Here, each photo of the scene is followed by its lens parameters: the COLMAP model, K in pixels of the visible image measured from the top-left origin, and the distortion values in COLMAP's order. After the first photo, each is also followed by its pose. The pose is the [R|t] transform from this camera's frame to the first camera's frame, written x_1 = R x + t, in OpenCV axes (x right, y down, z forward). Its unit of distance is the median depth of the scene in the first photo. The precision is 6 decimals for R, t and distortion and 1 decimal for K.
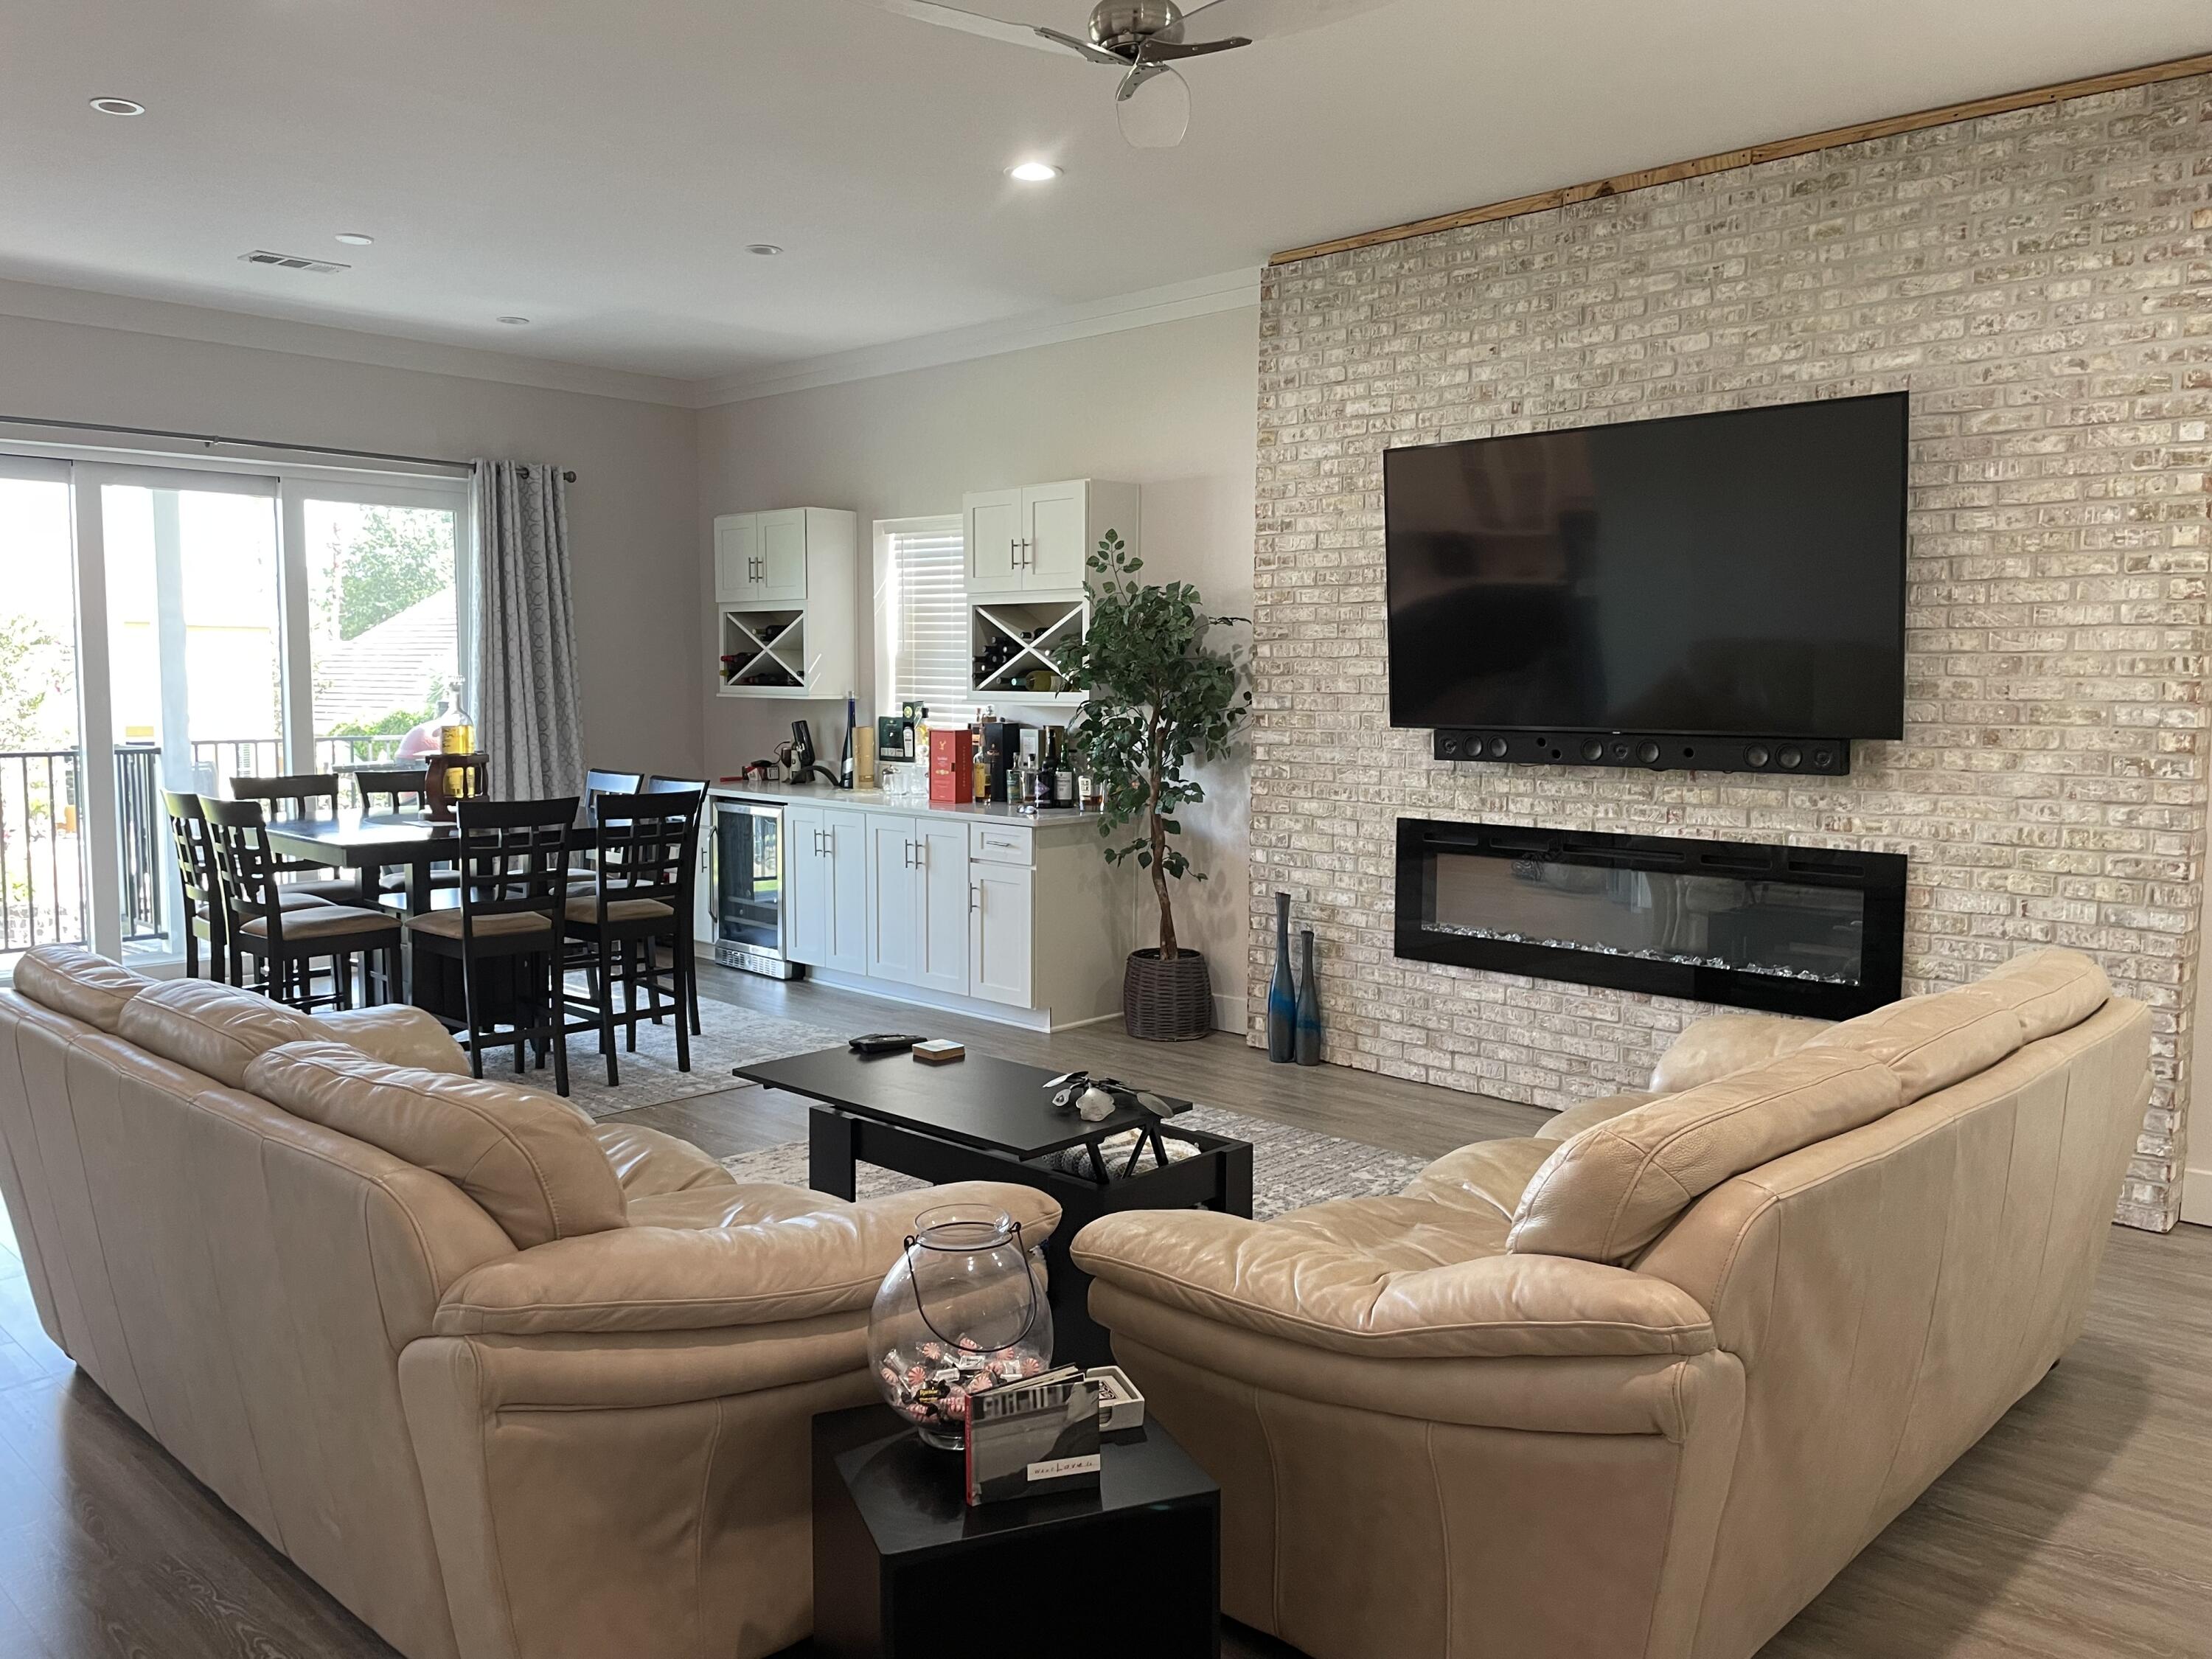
lens RADIAL K [[1664.3, 0, 1101.6], [0, 1664.3, 837.5], [0, 0, 1]] dist [0.076877, -0.091335]
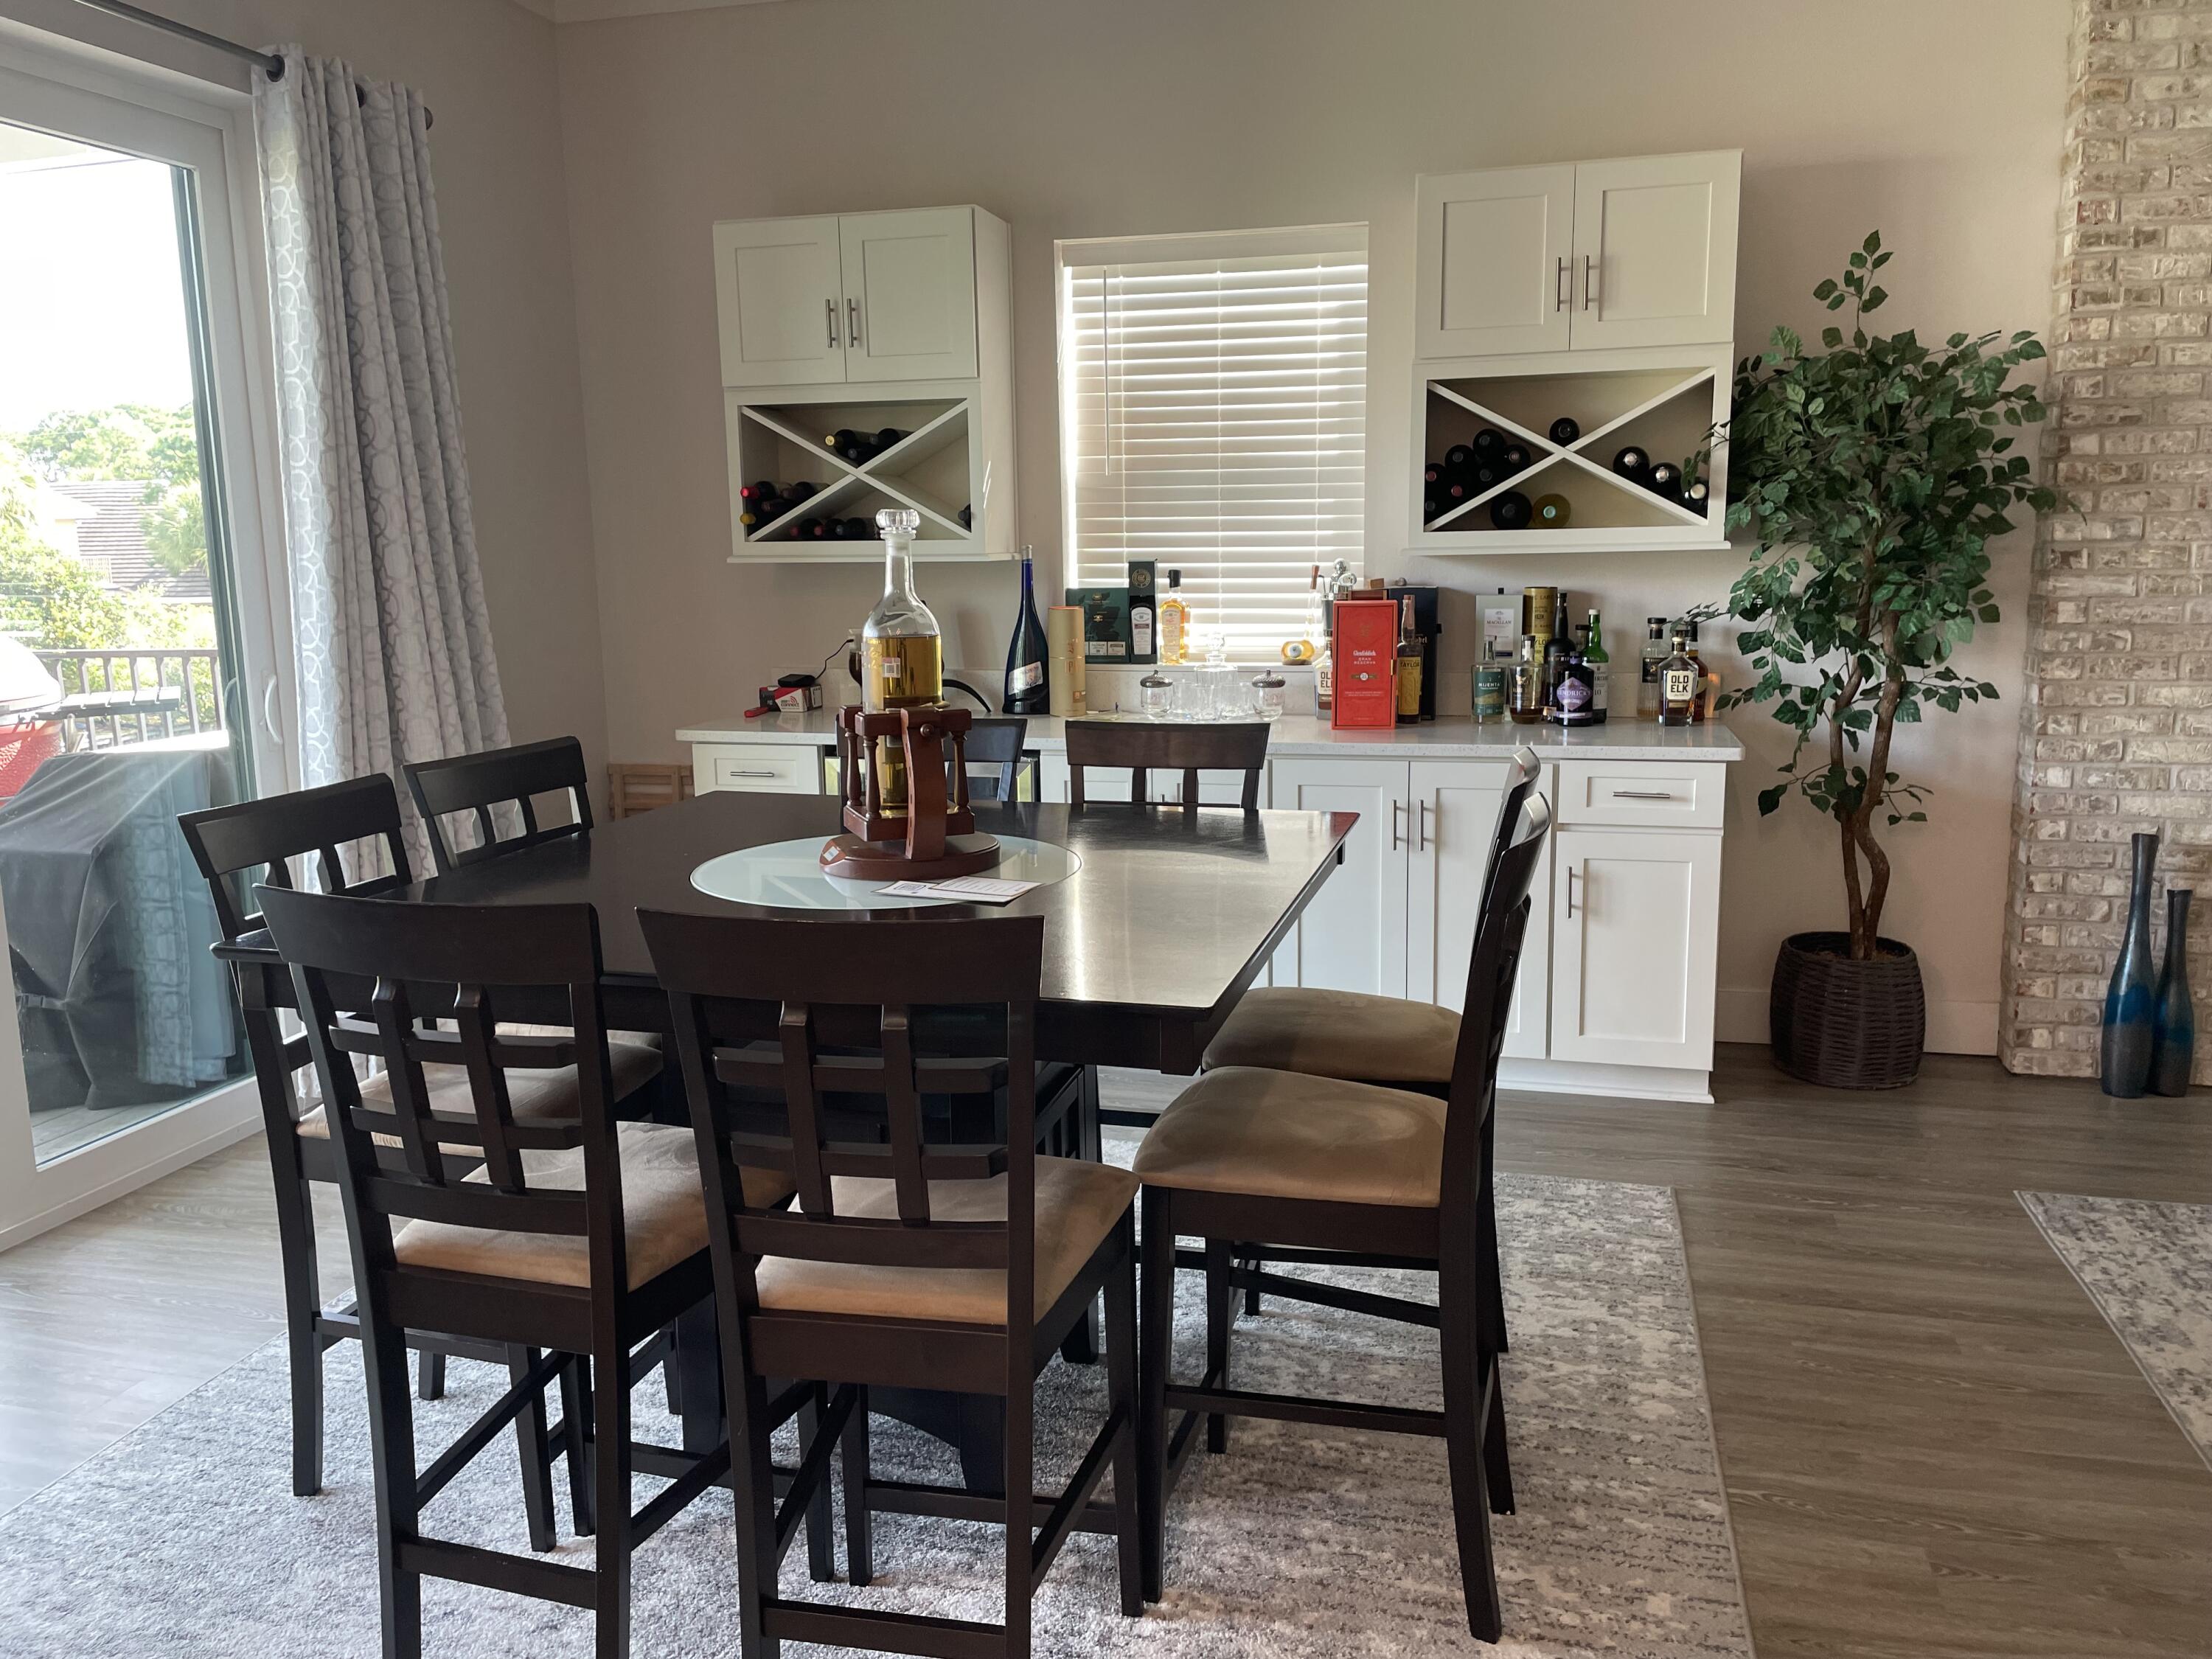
lens RADIAL K [[1664.3, 0, 1095.2], [0, 1664.3, 818.1], [0, 0, 1]] dist [0.076877, -0.091335]
pose [[0.875645, -0.100534, 0.472375, -0.527422], [0.069055, 0.994107, 0.083564, -0.052157], [-0.477992, -0.040553, 0.877427, 0.616616]]
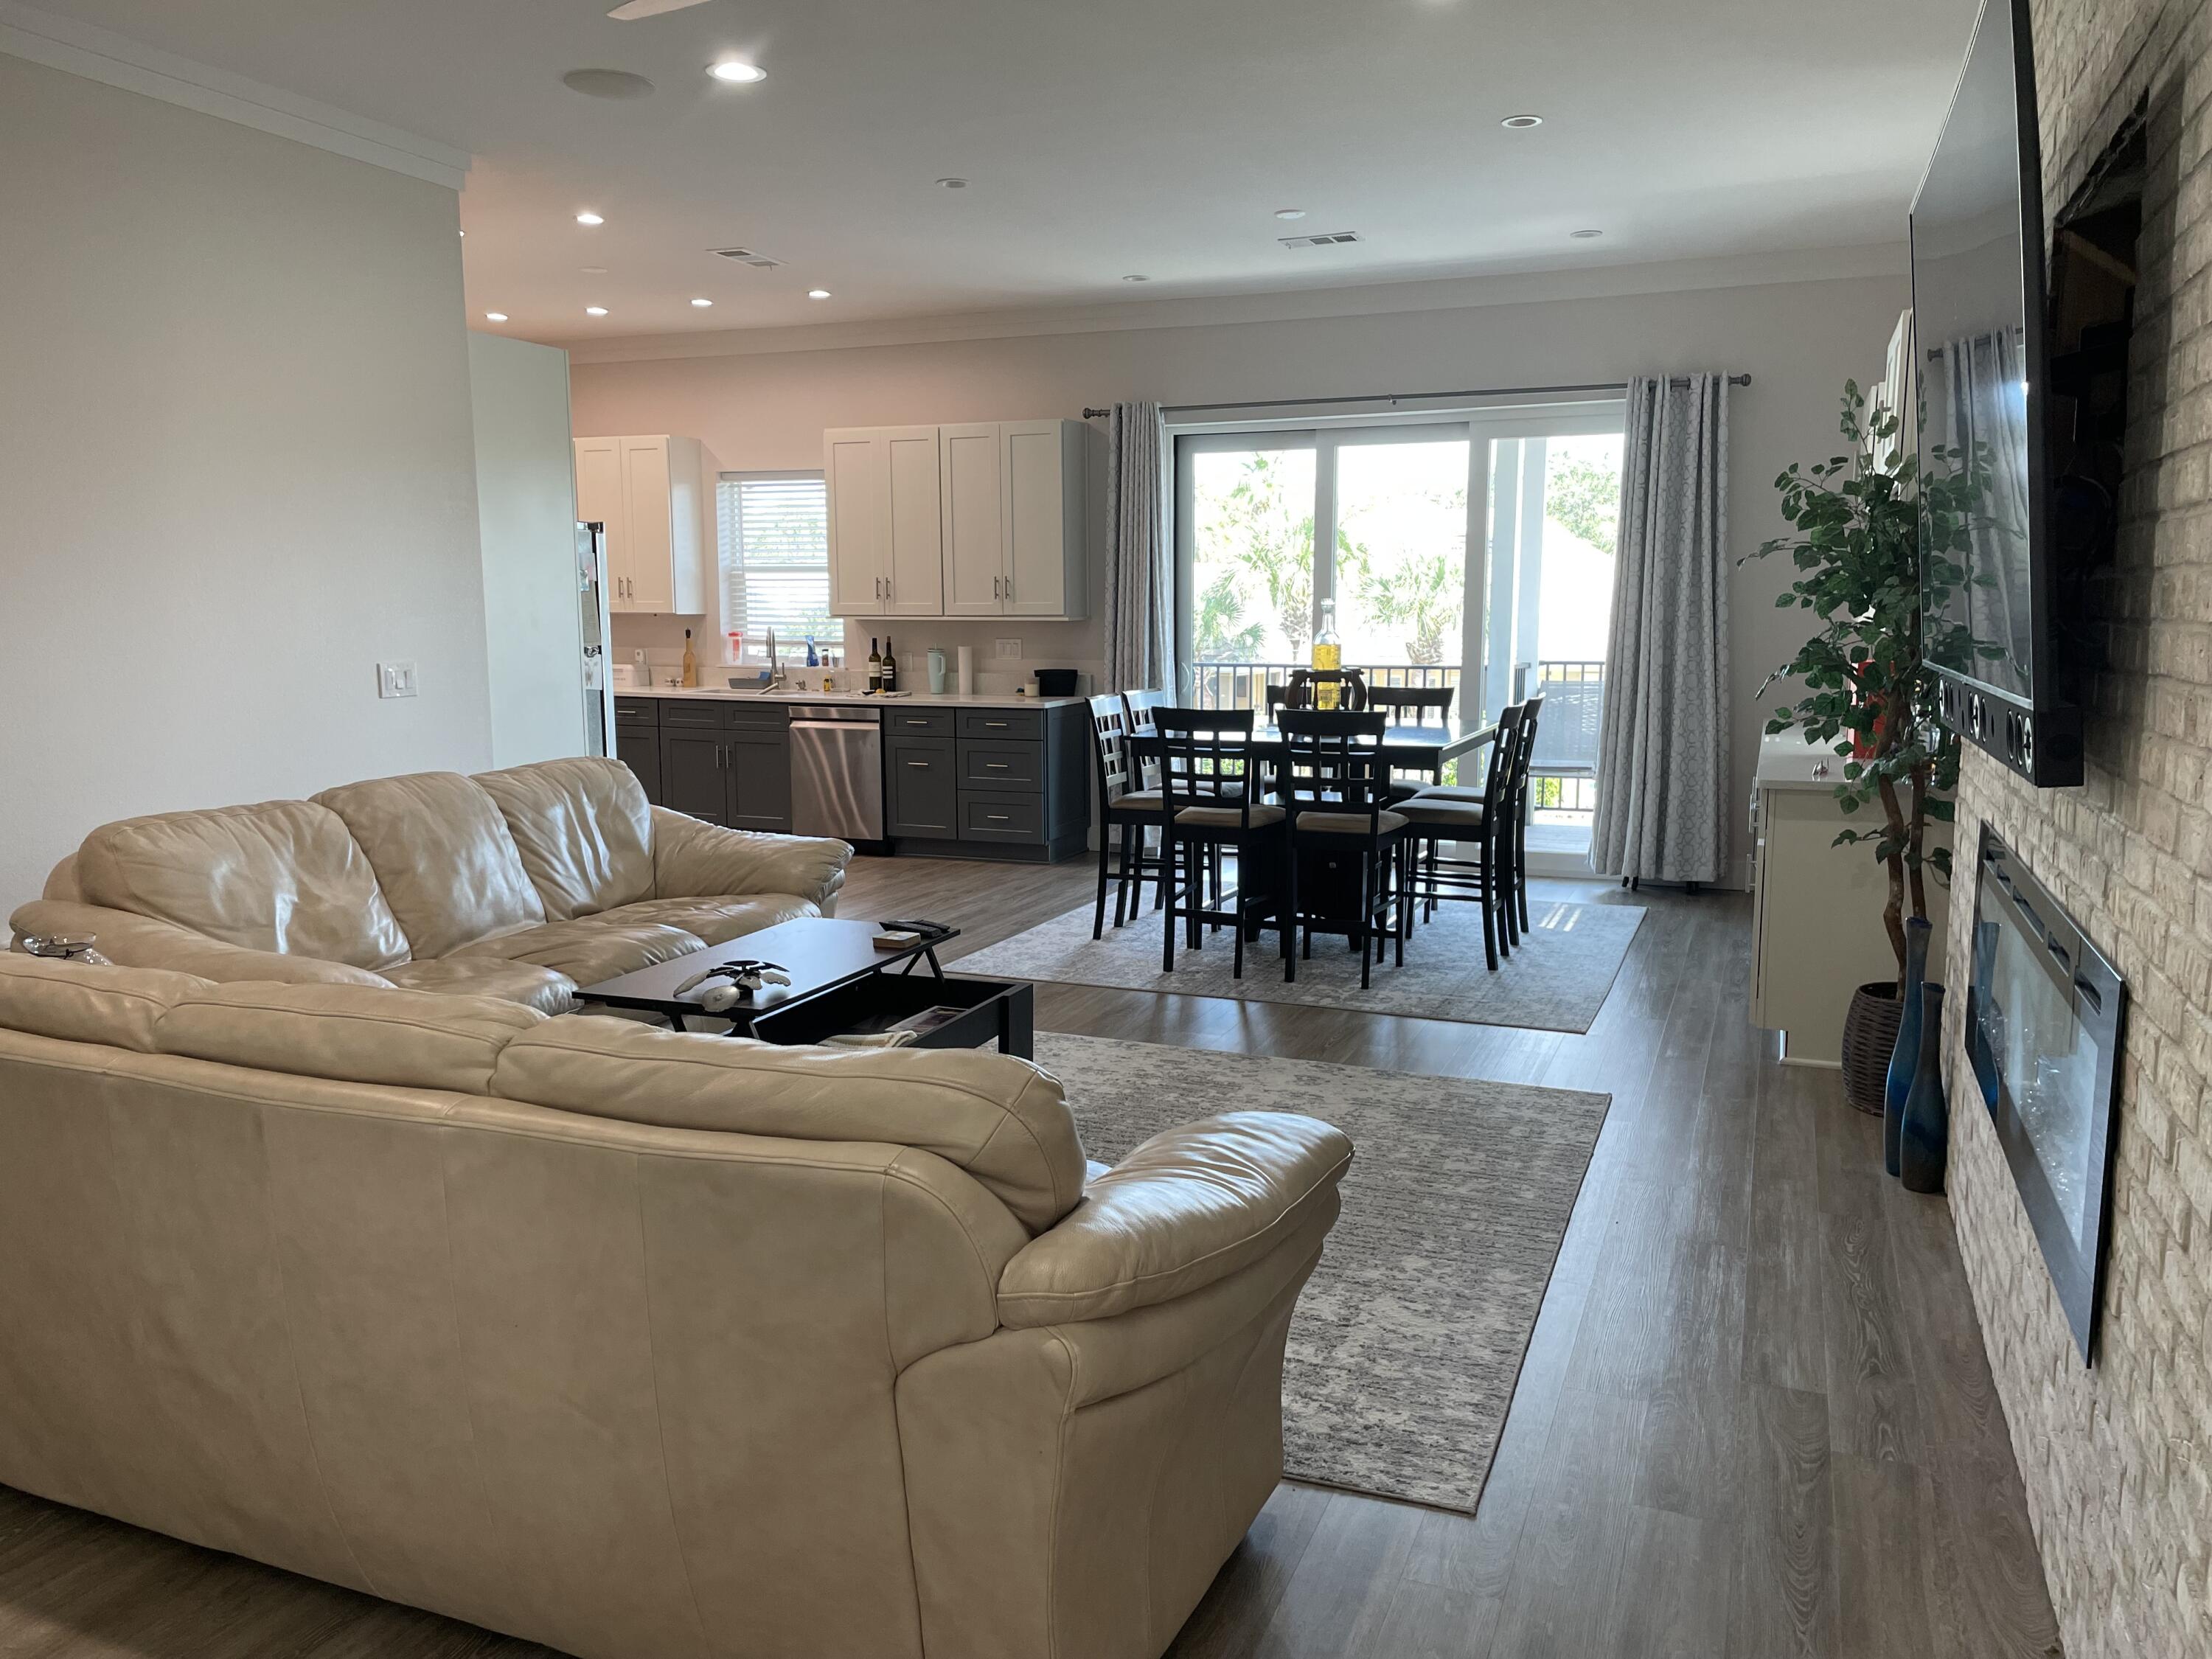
lens RADIAL K [[1664.3, 0, 1106.8], [0, 1664.3, 833.3], [0, 0, 1]] dist [0.076877, -0.091335]
pose [[0.382811, 0.124233, -0.915436, 0.574268], [-0.083209, 0.991526, 0.099763, -0.039555], [0.920072, 0.037982, 0.389904, 0.427220]]
